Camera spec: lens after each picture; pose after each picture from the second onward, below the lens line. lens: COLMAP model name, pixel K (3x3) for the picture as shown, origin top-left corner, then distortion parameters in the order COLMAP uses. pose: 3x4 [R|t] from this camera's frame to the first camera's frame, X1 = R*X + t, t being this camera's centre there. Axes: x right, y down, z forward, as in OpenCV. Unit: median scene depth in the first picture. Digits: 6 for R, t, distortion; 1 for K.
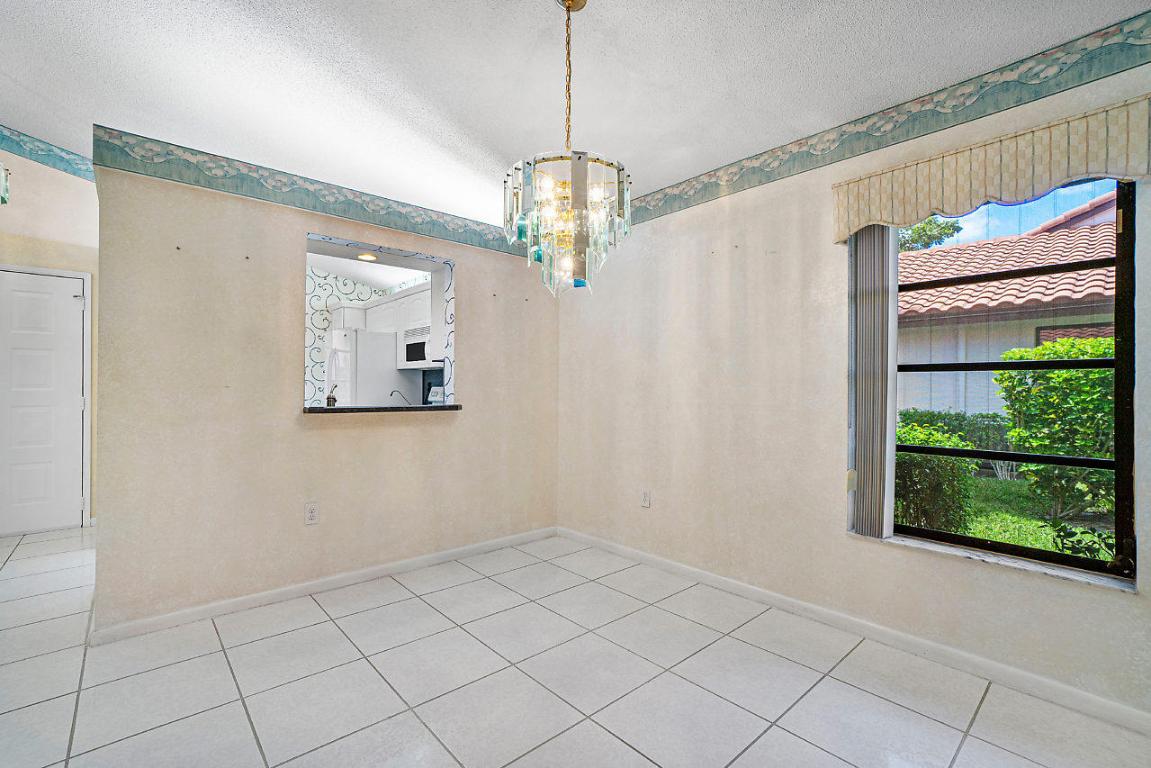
lens RADIAL K [[510.7, 0, 563.9], [0, 510.7, 390.8], [0, 0, 1]] dist [-0.027715, 0.010826]
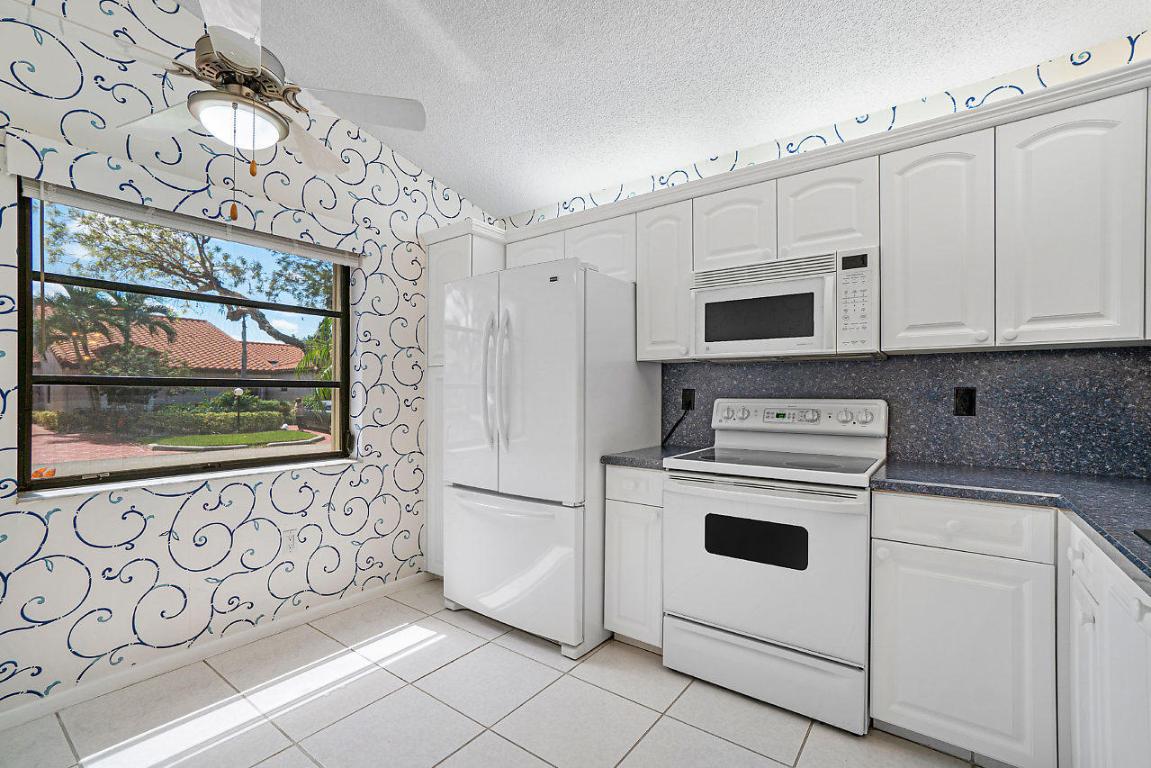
lens RADIAL K [[510.7, 0, 563.9], [0, 510.7, 390.8], [0, 0, 1]] dist [-0.027715, 0.010826]
pose [[0.980401, -0.000307, 0.197014, -0.878637], [0.002253, 0.999951, -0.009652, -0.019366], [-0.197001, 0.009907, 0.980353, 1.005229]]
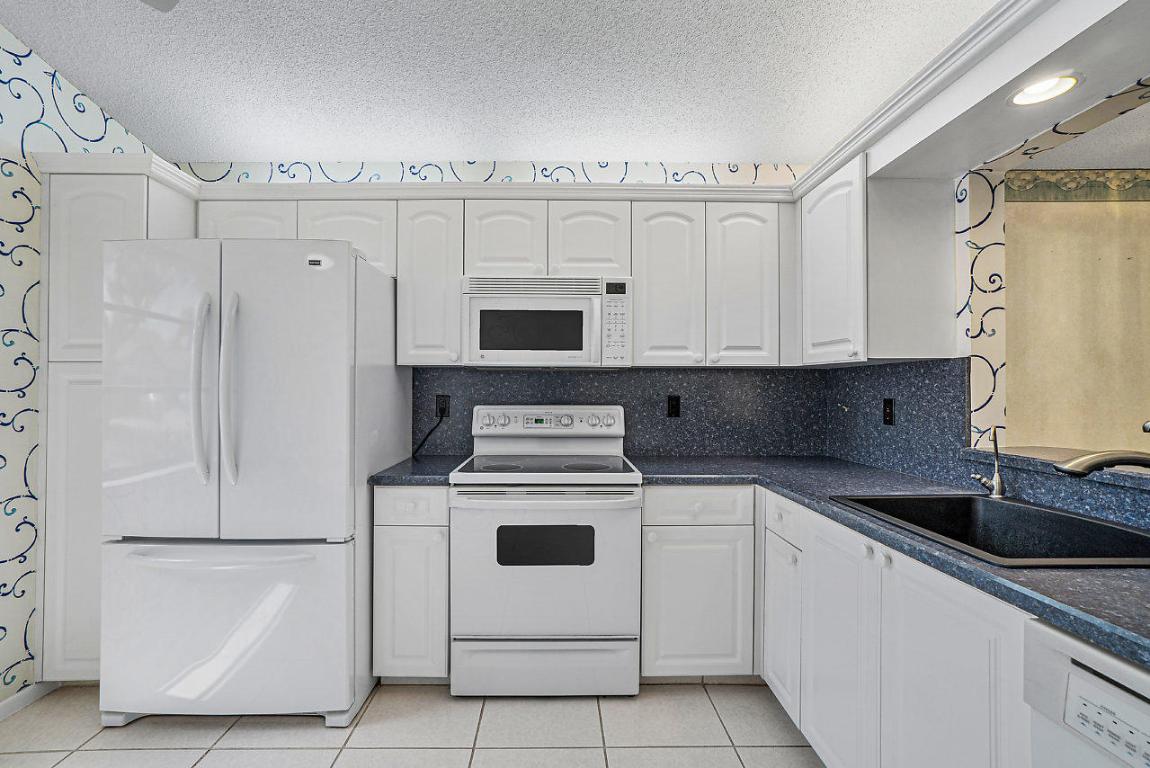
lens RADIAL K [[512.1, 0, 563.9], [0, 512.1, 384.9], [0, 0, 1]] dist [-0.030687, 0.014962]
pose [[0.648674, 0.004686, 0.761052, -1.009371], [0.004504, 0.999940, -0.009996, -0.038831], [-0.761053, 0.009912, 0.648614, 1.129426]]
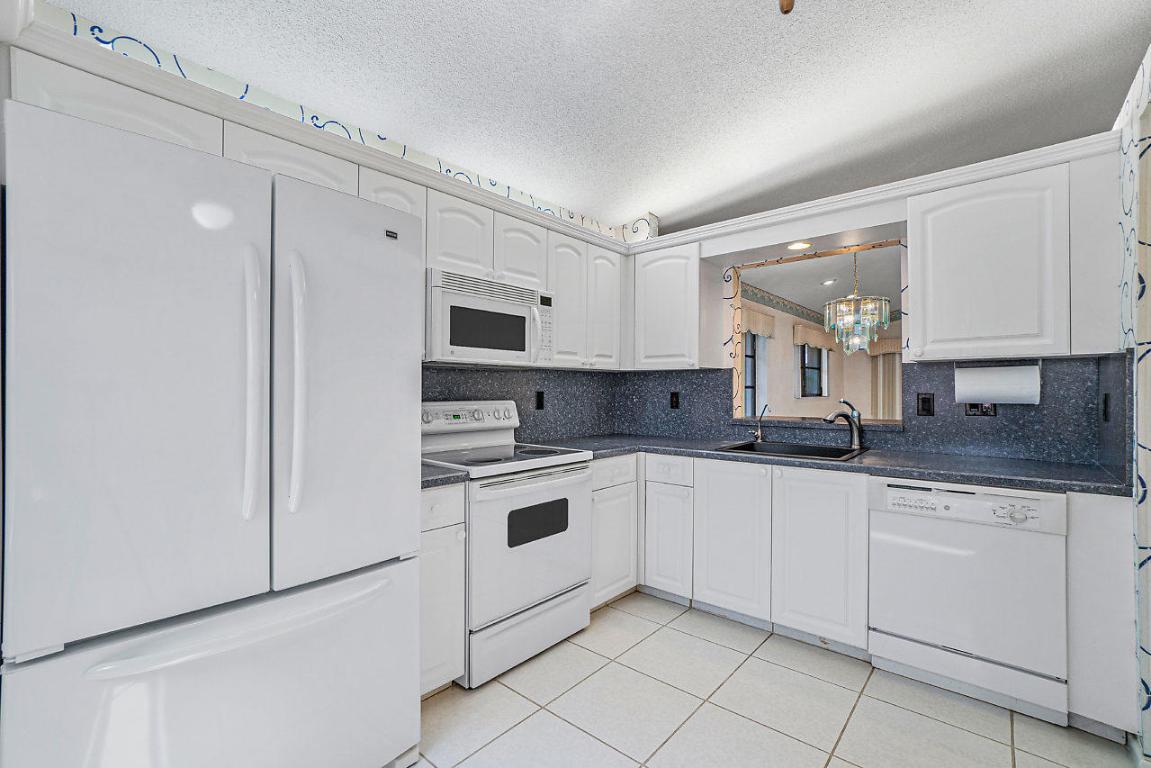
lens RADIAL K [[510.7, 0, 563.9], [0, 510.7, 390.8], [0, 0, 1]] dist [-0.027715, 0.010826]
pose [[-0.129952, -0.002588, 0.991517, -1.272965], [0.007801, 0.999963, 0.003633, -0.034010], [-0.991490, 0.008207, -0.129927, 1.634344]]
